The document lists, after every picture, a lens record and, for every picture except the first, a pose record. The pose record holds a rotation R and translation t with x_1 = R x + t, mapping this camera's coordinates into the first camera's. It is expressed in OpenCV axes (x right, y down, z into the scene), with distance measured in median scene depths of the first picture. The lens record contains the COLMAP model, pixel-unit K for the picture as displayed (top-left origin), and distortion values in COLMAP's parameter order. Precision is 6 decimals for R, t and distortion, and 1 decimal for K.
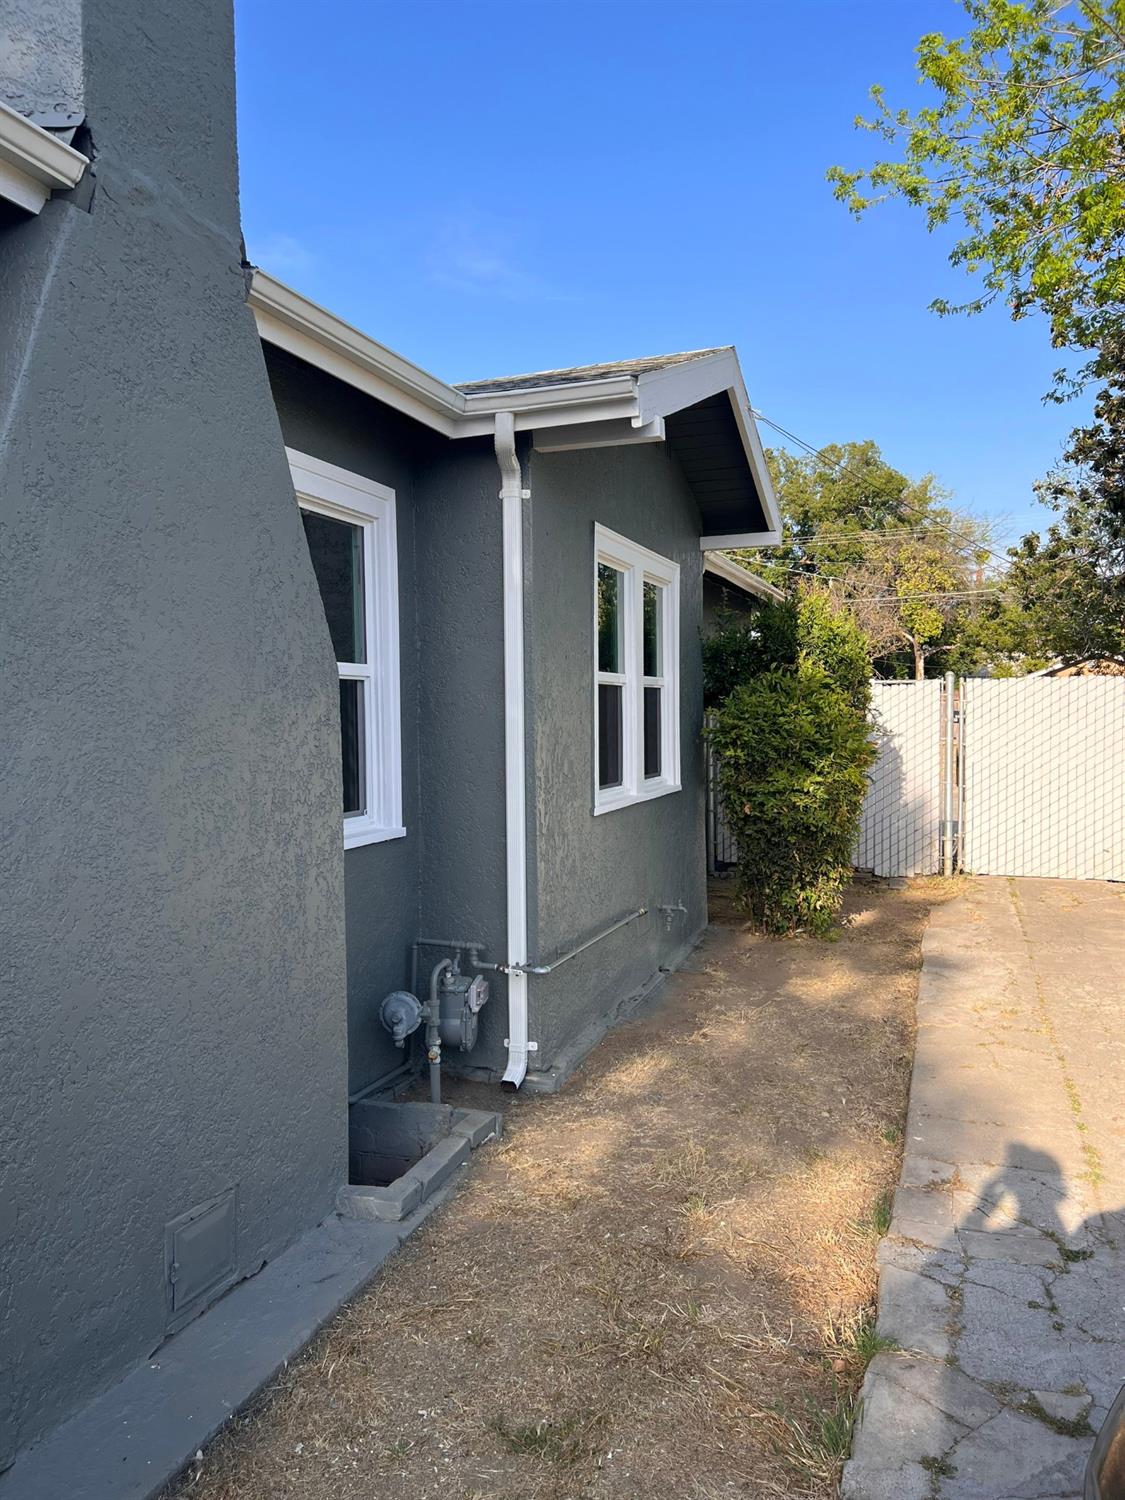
lens RADIAL K [[1074.1, 0, 561.8], [0, 1074.1, 741.8], [0, 0, 1]] dist [0.042346, 0.000562]
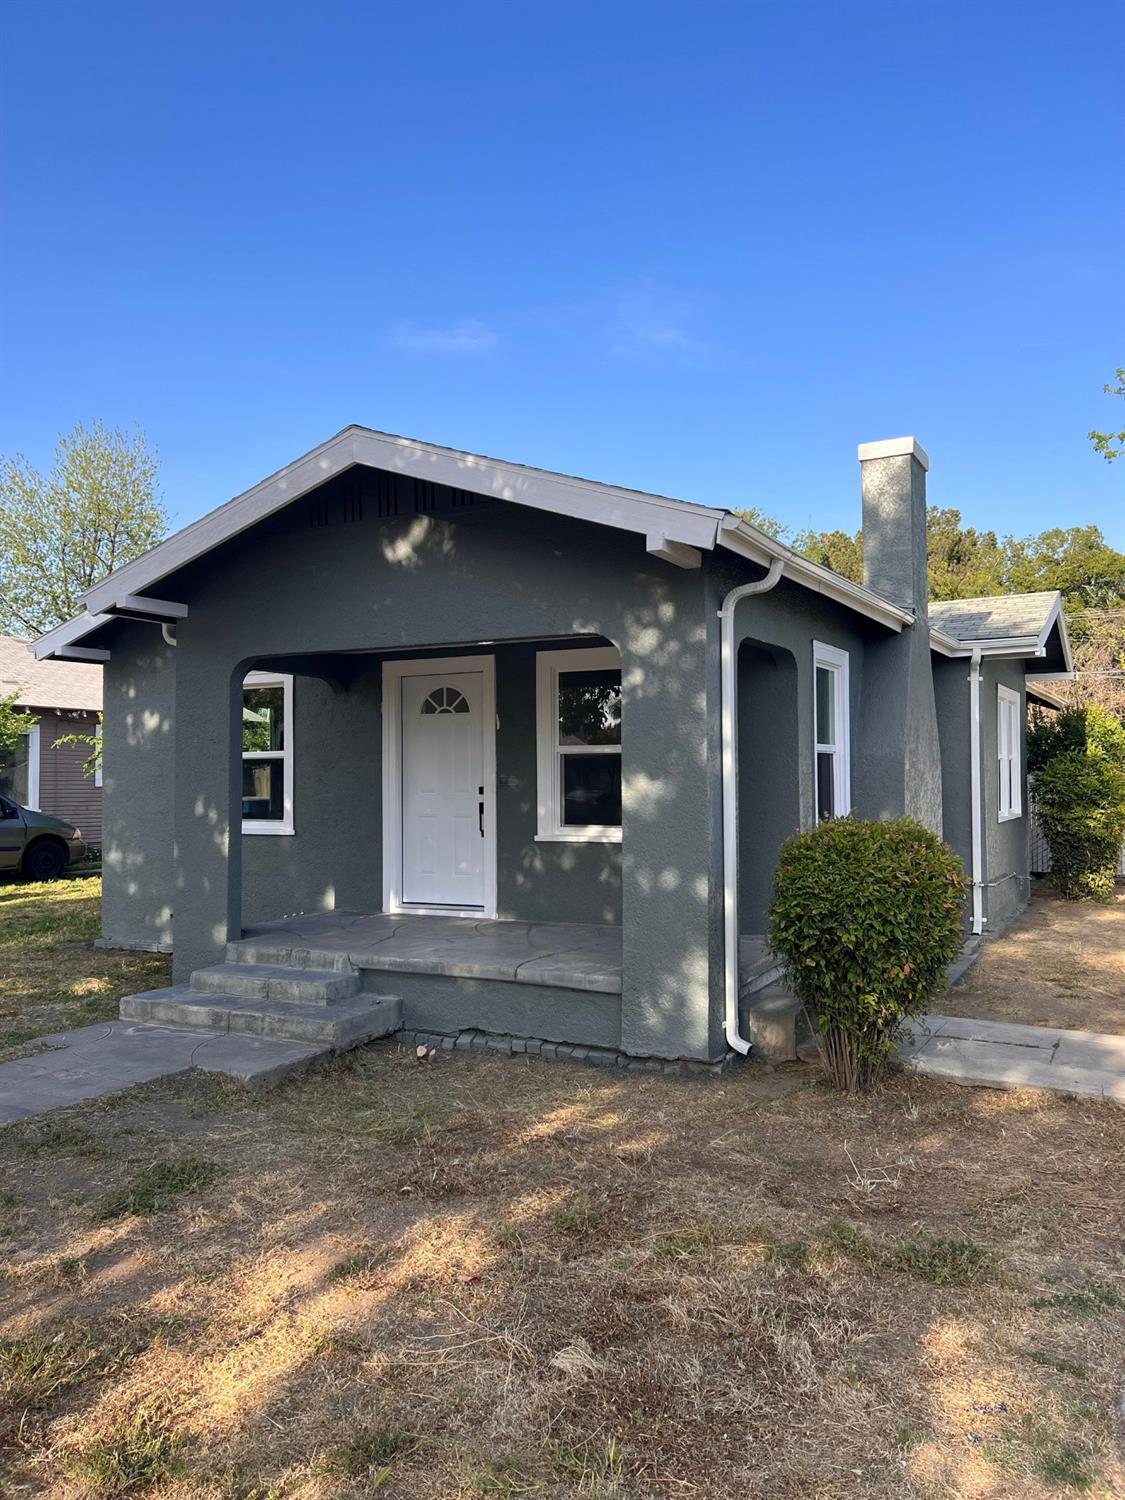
lens RADIAL K [[1132.2, 0, 562.5], [0, 1132.2, 750.0], [0, 0, 1]] dist [0.070923, -0.079107]
pose [[0.989757, 0.004731, -0.142686, -0.371179], [-0.011282, 0.998917, -0.045141, 0.028055], [0.142318, 0.046289, 0.988738, -1.001896]]
